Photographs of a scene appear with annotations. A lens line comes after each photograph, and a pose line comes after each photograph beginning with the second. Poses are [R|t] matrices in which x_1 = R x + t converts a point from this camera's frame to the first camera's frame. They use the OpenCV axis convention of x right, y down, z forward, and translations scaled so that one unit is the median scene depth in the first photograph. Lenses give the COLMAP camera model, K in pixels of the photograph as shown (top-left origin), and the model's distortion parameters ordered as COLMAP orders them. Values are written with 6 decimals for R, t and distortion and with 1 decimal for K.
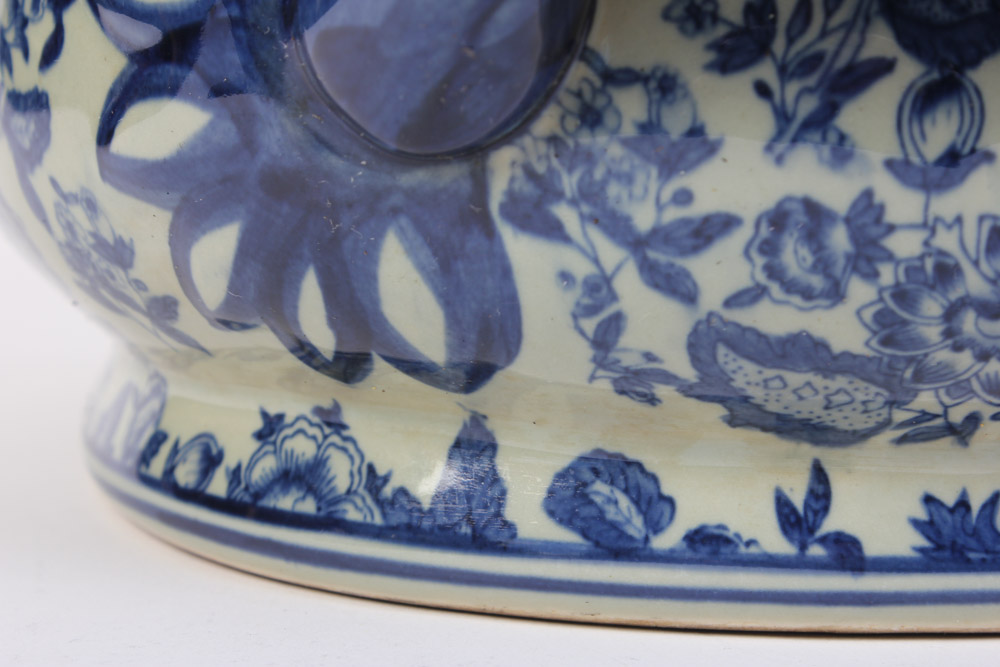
lens RADIAL K [[2309.1, 0, 507.3], [0, 2309.1, 330.7], [0, 0, 1]] dist [0.069105, 0.000000]
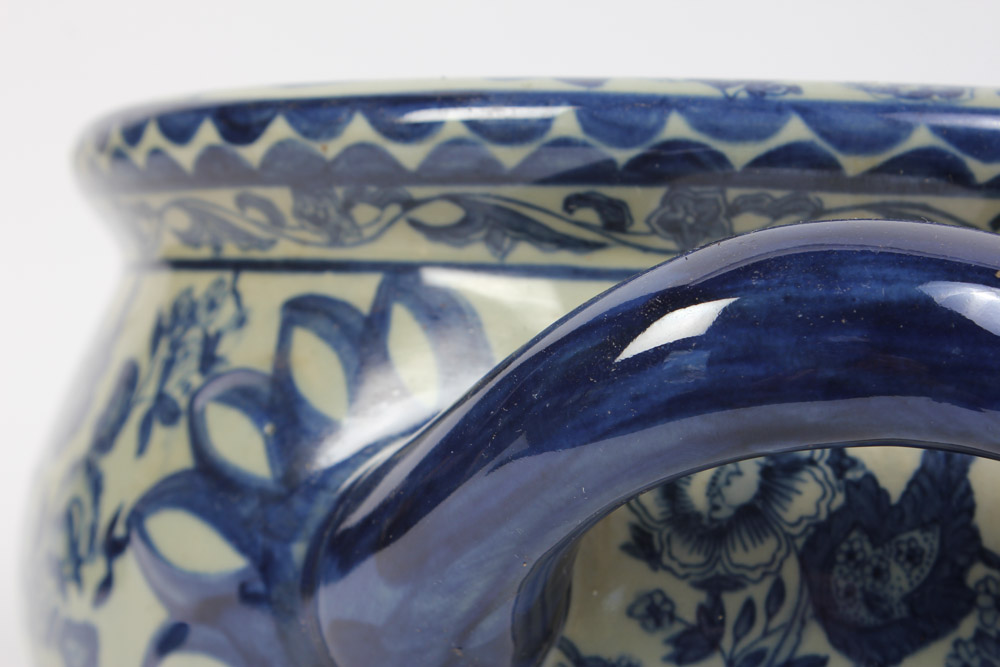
lens RADIAL K [[2309.1, 0, 506.5], [0, 2309.1, 335.6], [0, 0, 1]] dist [0.069105, 0.000000]
pose [[0.999666, 0.010209, -0.023759, 0.031809], [-0.012857, 0.993385, -0.114111, -0.137161], [0.022437, 0.114379, 0.993184, -0.163350]]
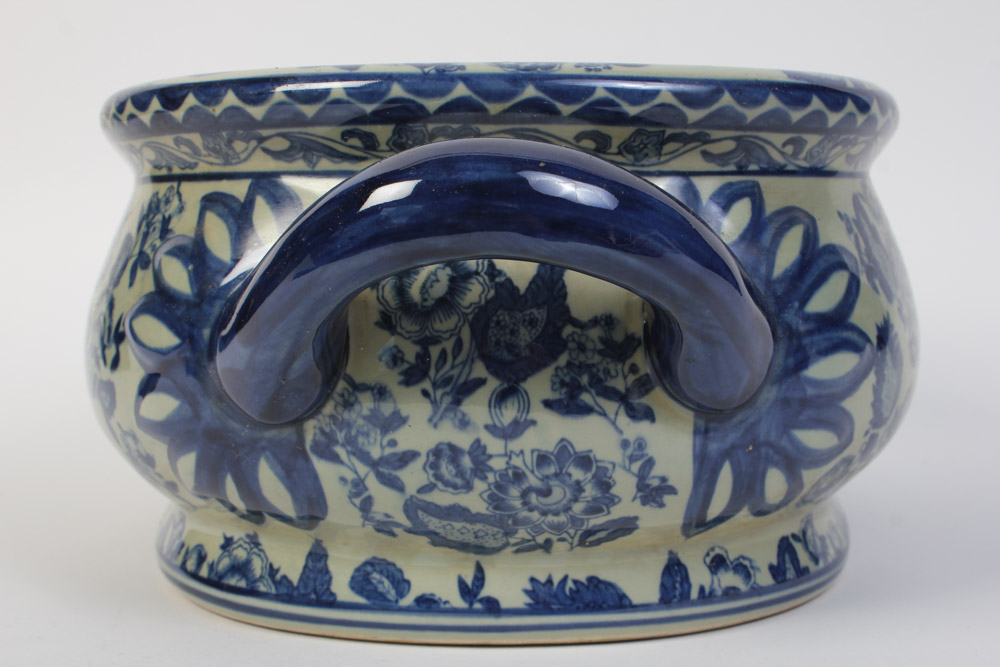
lens RADIAL K [[1495.0, 0, 494.8], [0, 1495.0, 342.0], [0, 0, 1]] dist [-0.054460, 0.000000]
pose [[0.999186, -0.021696, -0.034017, 0.214063], [0.020324, 0.998986, -0.040164, -0.091754], [0.034854, 0.039440, 0.998614, -0.357071]]
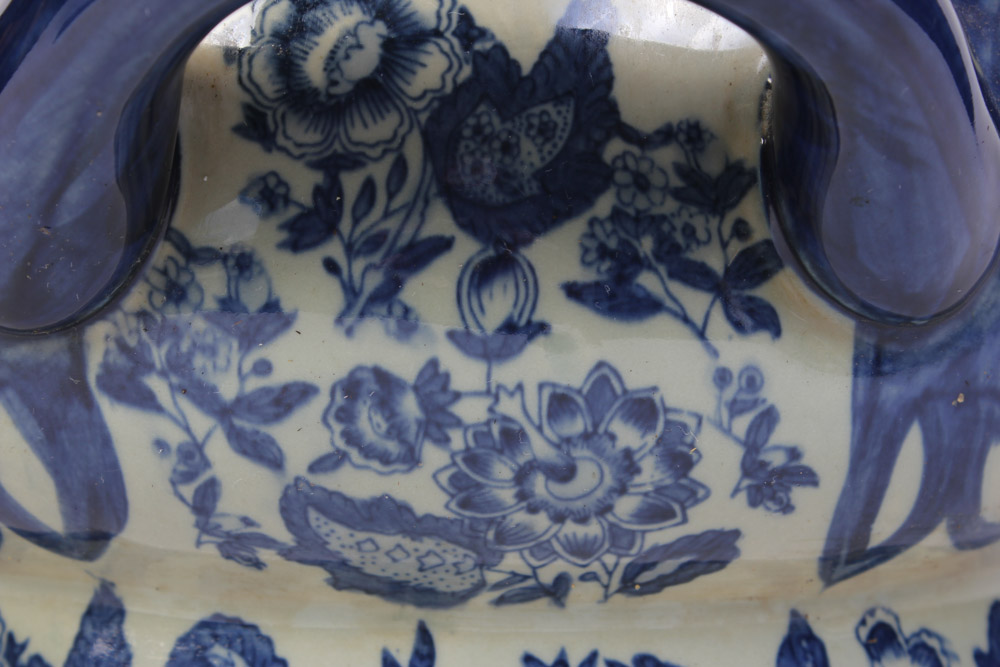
lens RADIAL K [[2309.1, 0, 497.5], [0, 2309.1, 327.3], [0, 0, 1]] dist [0.069105, 0.000000]
pose [[0.999846, -0.004916, 0.016870, 0.163278], [0.006513, 0.995364, -0.095960, 0.025907], [-0.016320, 0.096055, 0.995242, -0.059255]]
